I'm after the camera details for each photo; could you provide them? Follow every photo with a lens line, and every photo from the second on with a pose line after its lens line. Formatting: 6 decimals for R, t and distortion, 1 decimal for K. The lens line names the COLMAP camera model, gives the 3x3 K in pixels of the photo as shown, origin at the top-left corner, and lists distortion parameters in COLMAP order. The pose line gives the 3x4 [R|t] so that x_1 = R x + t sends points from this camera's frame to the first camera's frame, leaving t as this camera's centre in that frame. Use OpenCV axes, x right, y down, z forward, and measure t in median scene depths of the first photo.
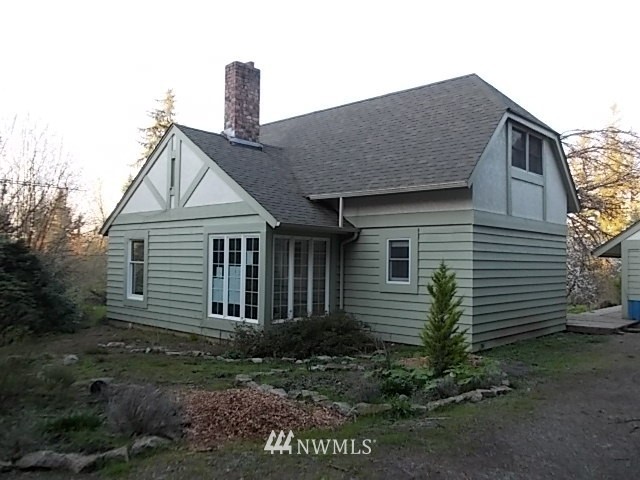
lens RADIAL K [[540.2, 0, 320.0], [0, 540.2, 240.0], [0, 0, 1]] dist [-0.017521, -0.006093]
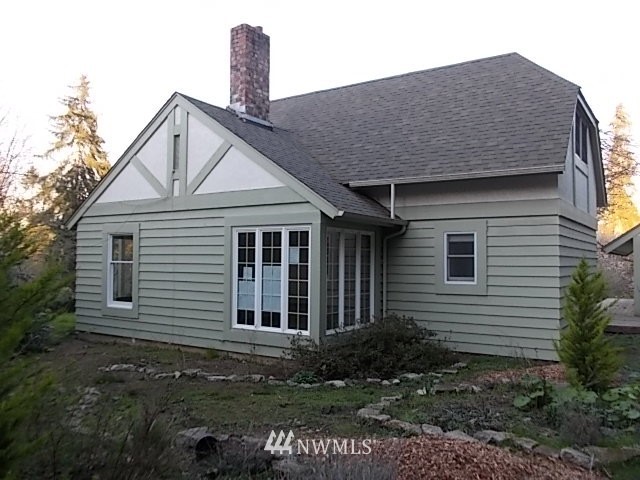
lens RADIAL K [[540.2, 0, 320.0], [0, 540.2, 240.0], [0, 0, 1]] dist [-0.017521, -0.006093]
pose [[0.986195, -0.001347, 0.165584, -0.207665], [0.001084, 0.999998, 0.001681, 0.007774], [-0.165586, -0.001478, 0.986194, 0.168389]]
